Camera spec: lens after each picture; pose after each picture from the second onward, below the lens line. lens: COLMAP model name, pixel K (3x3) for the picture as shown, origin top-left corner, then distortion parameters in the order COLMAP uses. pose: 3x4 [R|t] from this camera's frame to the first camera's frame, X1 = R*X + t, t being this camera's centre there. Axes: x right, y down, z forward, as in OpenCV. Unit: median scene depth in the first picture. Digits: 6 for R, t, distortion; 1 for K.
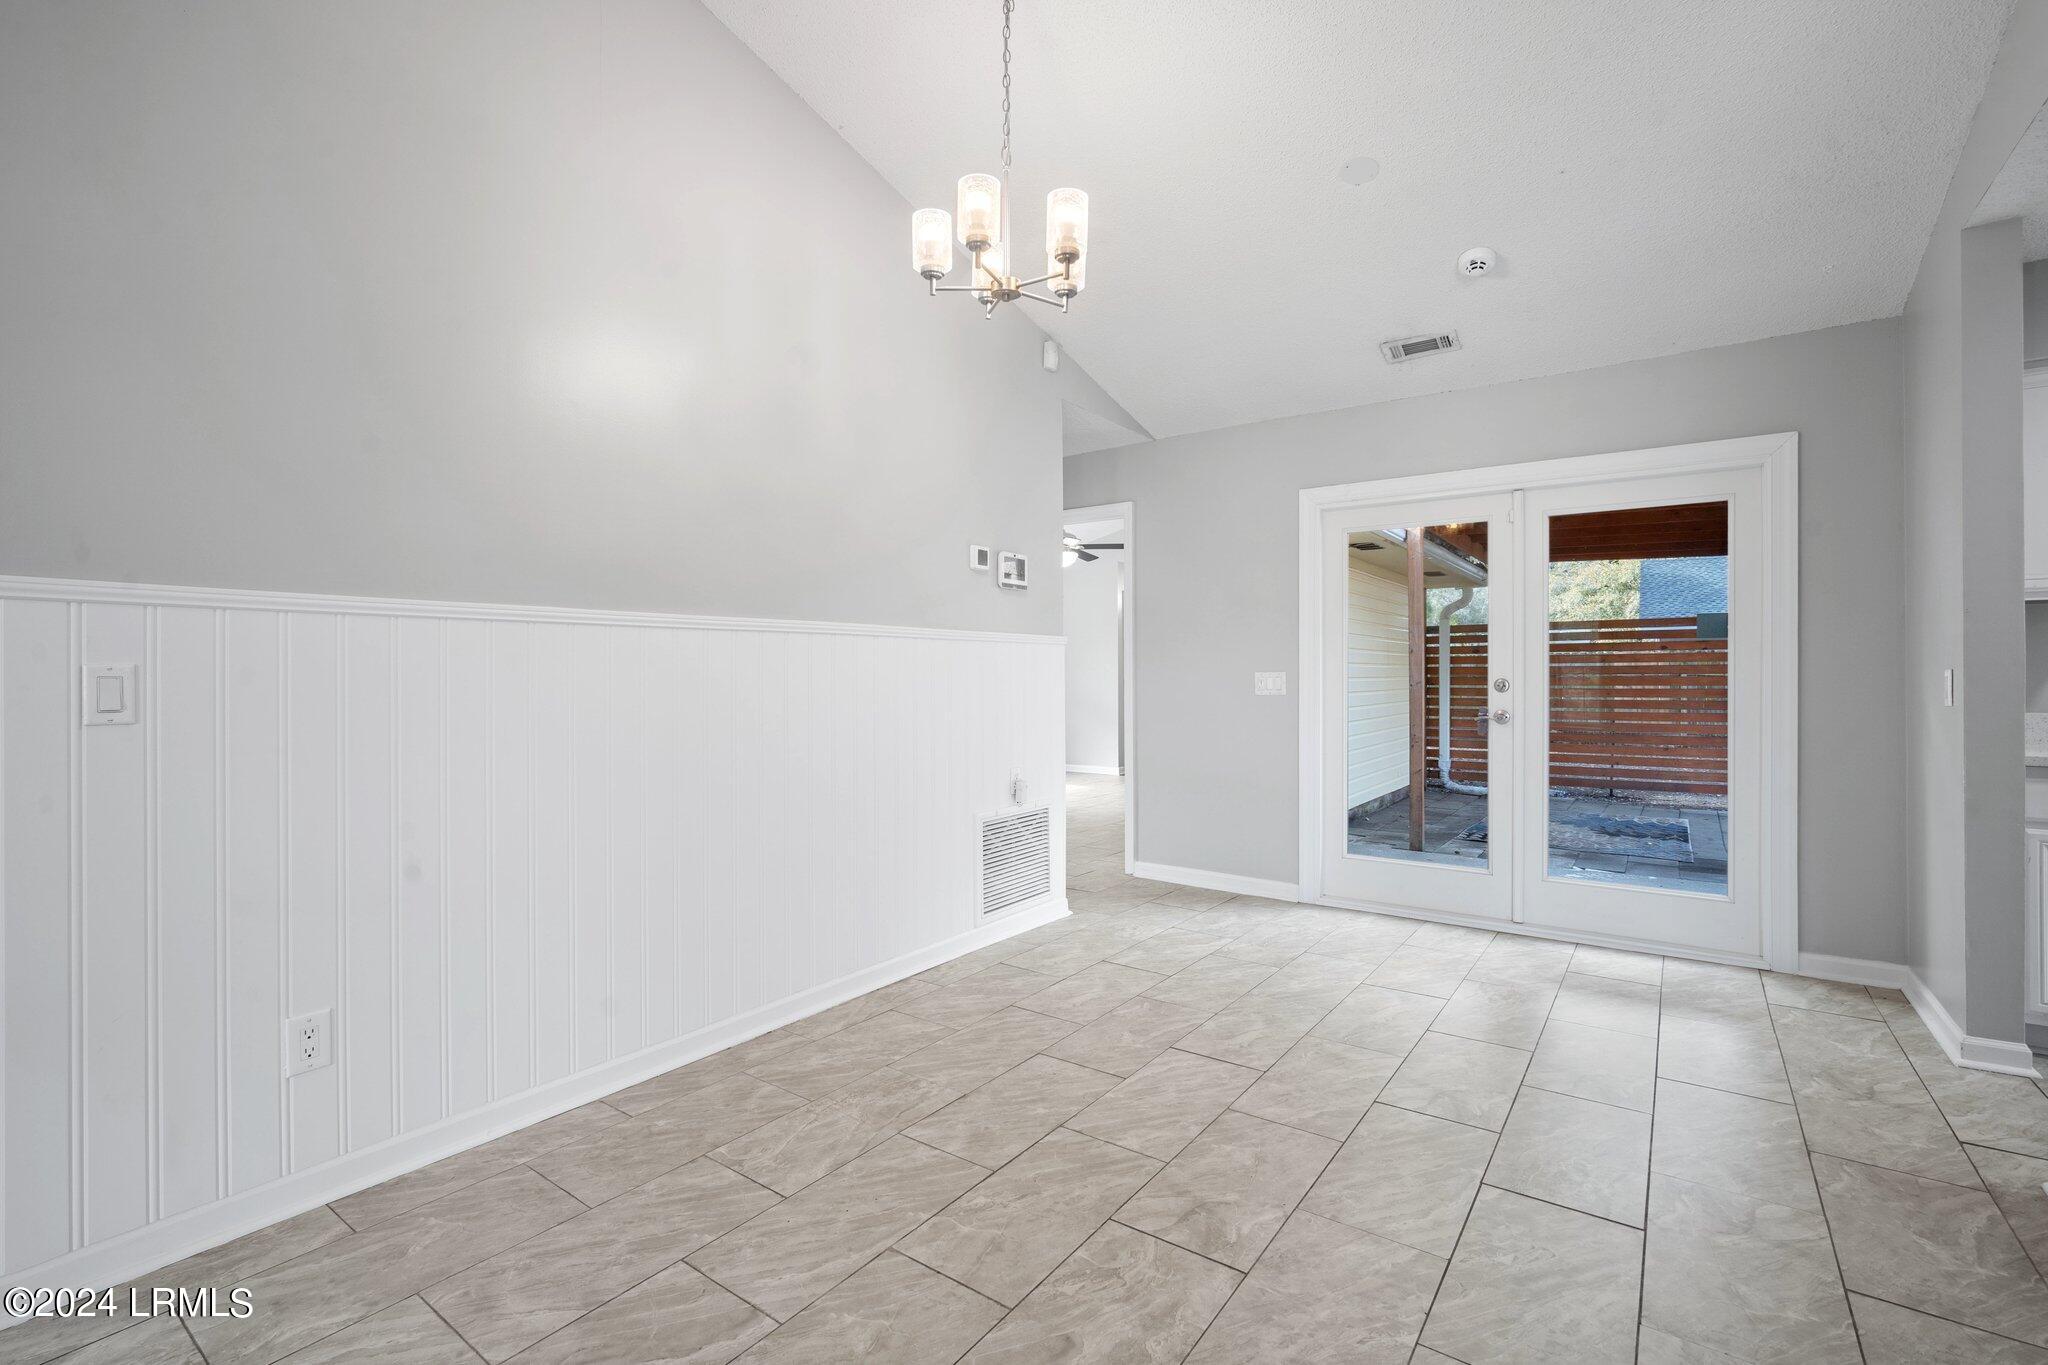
lens RADIAL K [[907.4, 0, 1018.0], [0, 907.4, 676.1], [0, 0, 1]] dist [-0.009112, 0.001567]
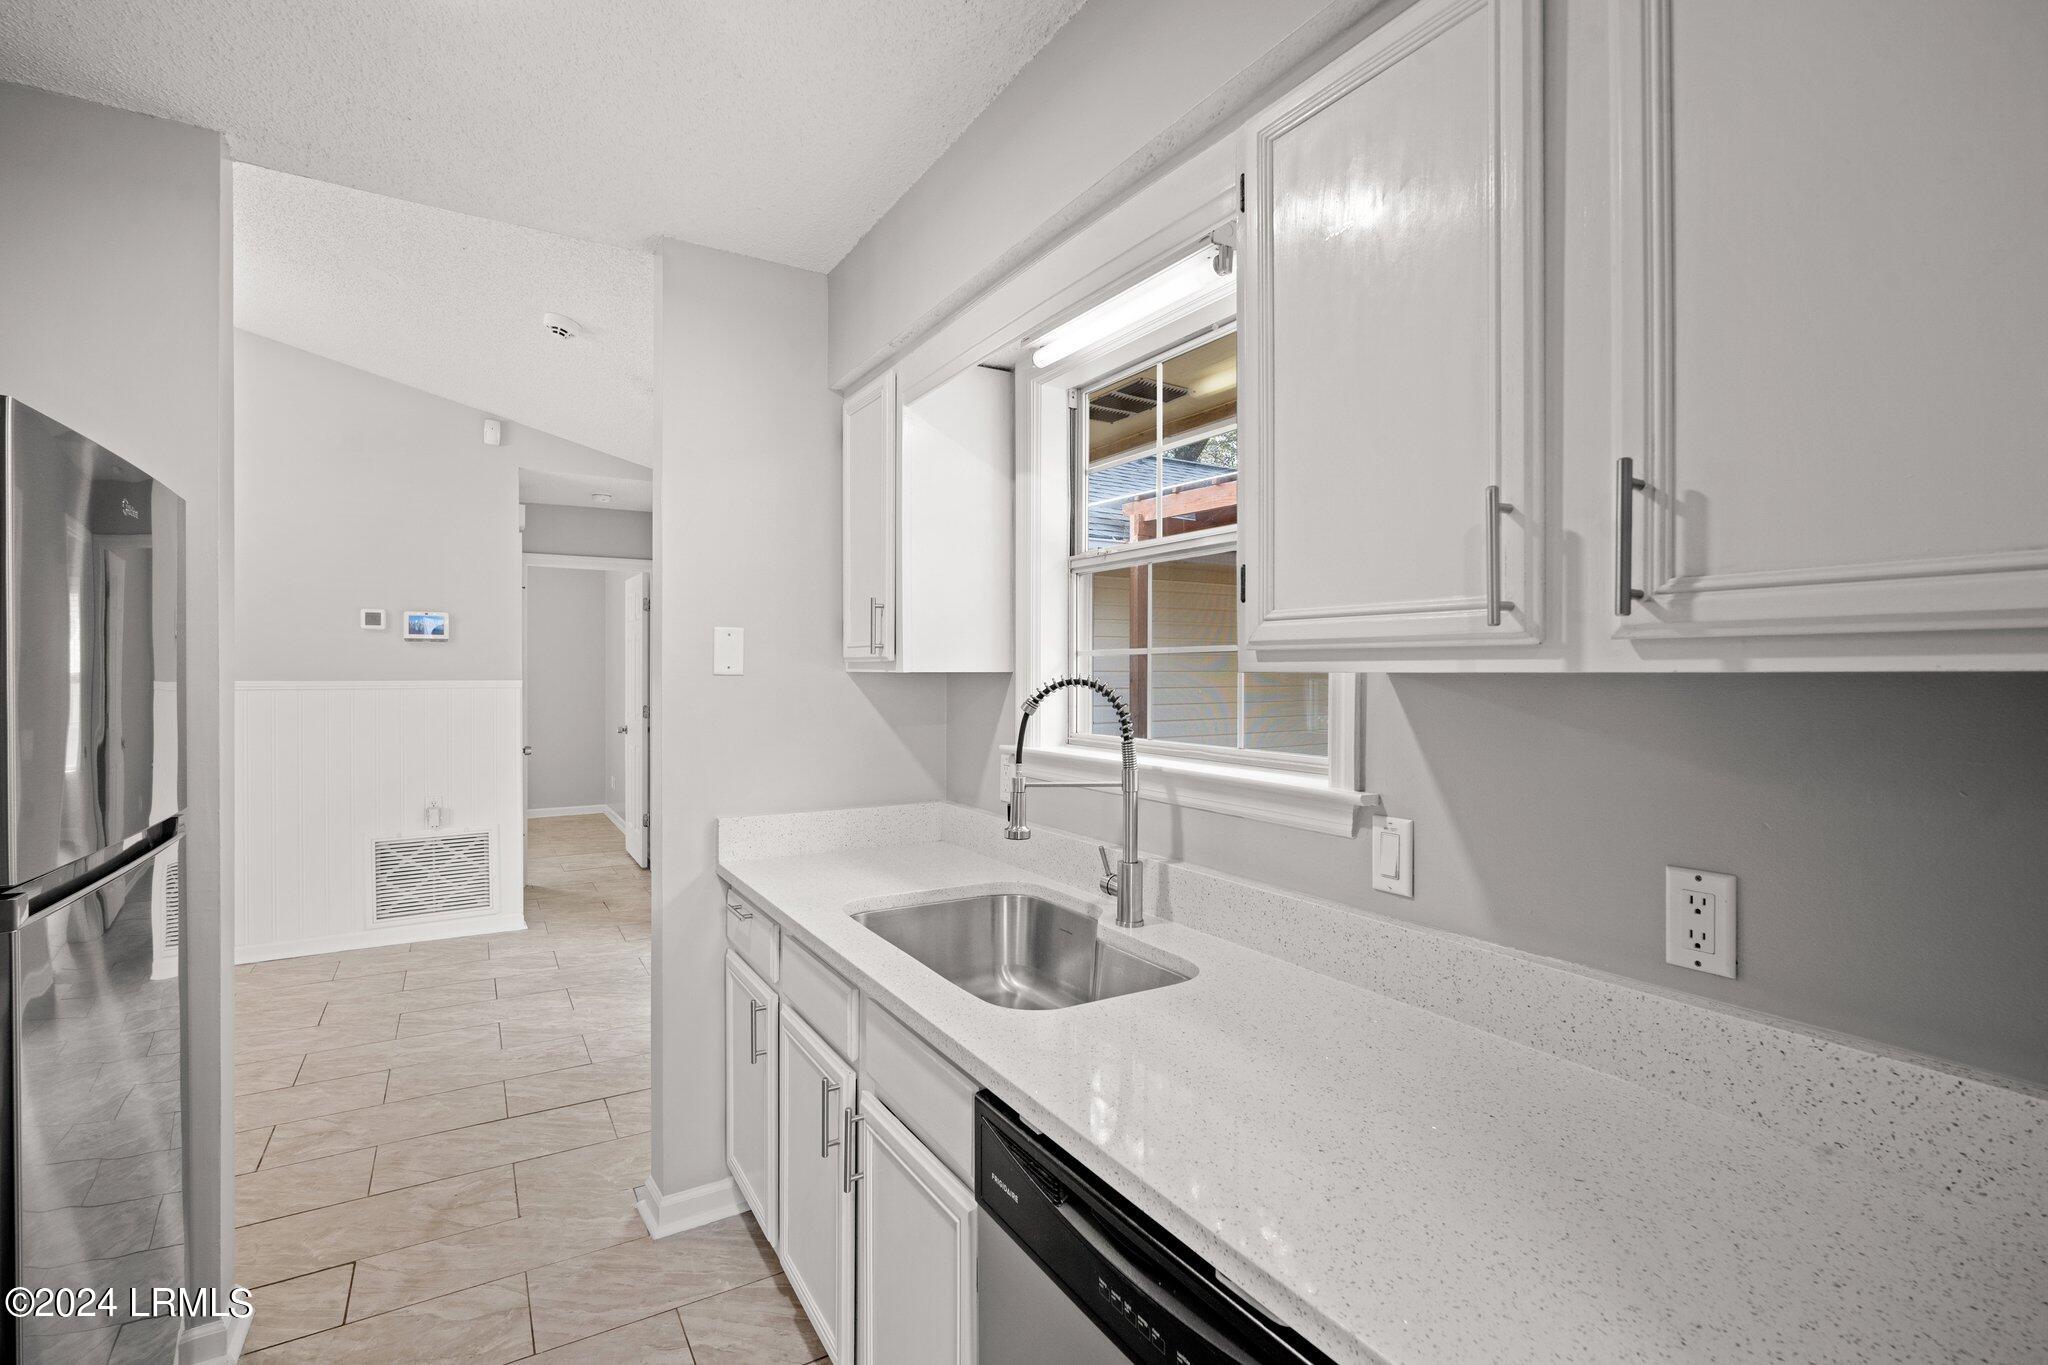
lens RADIAL K [[912.4, 0, 1025.3], [0, 912.4, 679.1], [0, 0, 1]] dist [-0.012088, 0.003944]
pose [[0.926920, 0.005891, -0.375212, 1.275977], [-0.003508, 0.999969, 0.007035, -0.067502], [0.375242, -0.005205, 0.926912, 0.235679]]
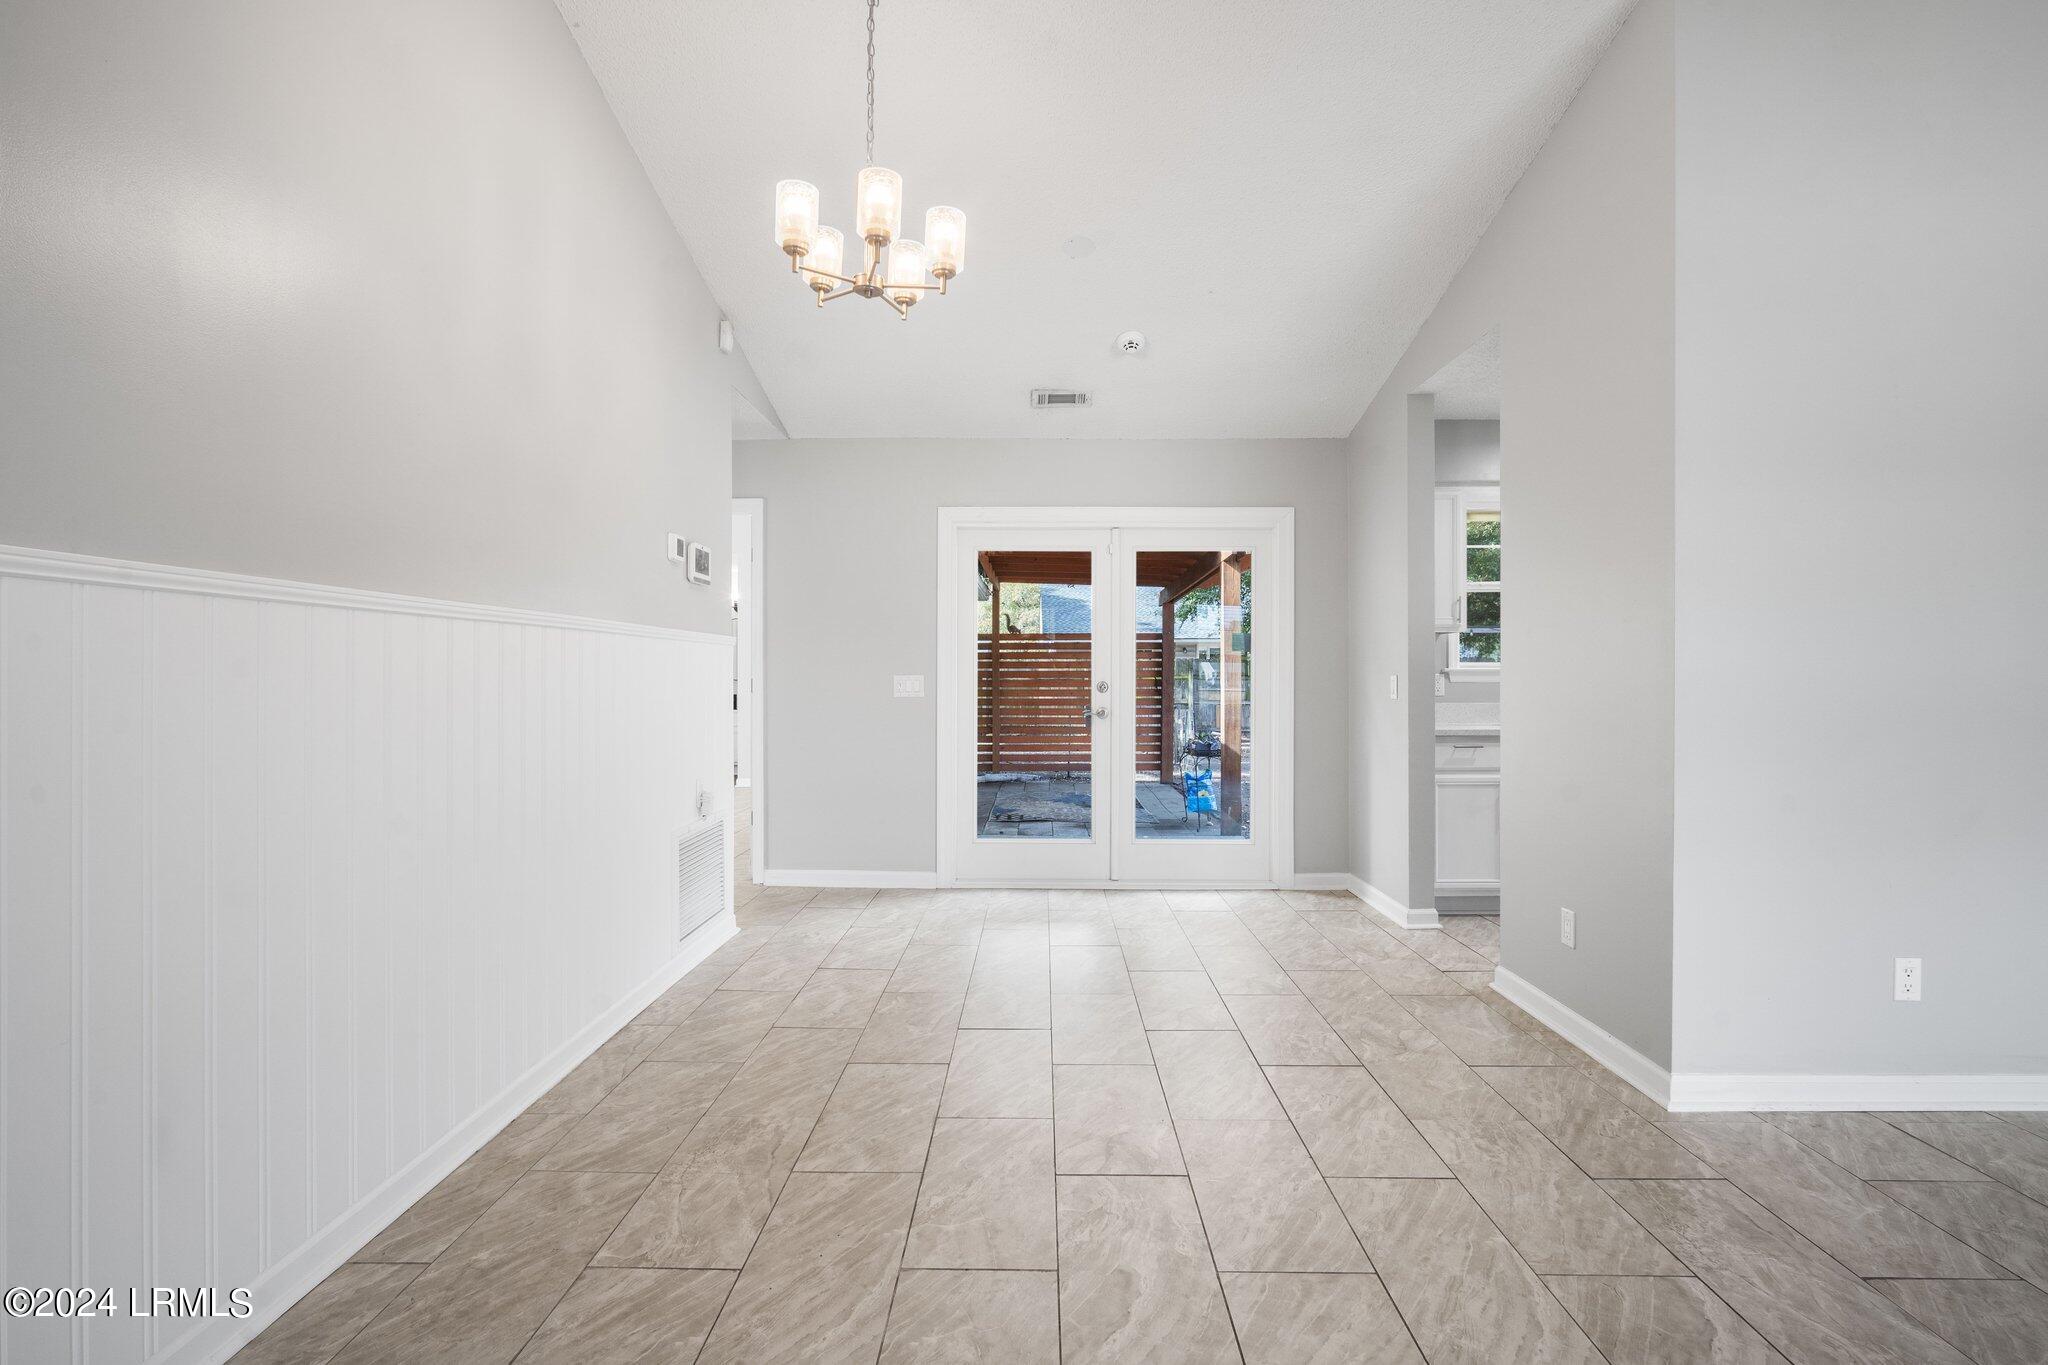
lens RADIAL K [[912.4, 0, 1025.3], [0, 912.4, 679.1], [0, 0, 1]] dist [-0.012088, 0.003944]
pose [[0.819004, 0.000954, 0.573787, -0.297557], [-0.001391, 0.999999, 0.000323, -0.000538], [-0.573786, -0.001063, 0.819005, 0.063129]]
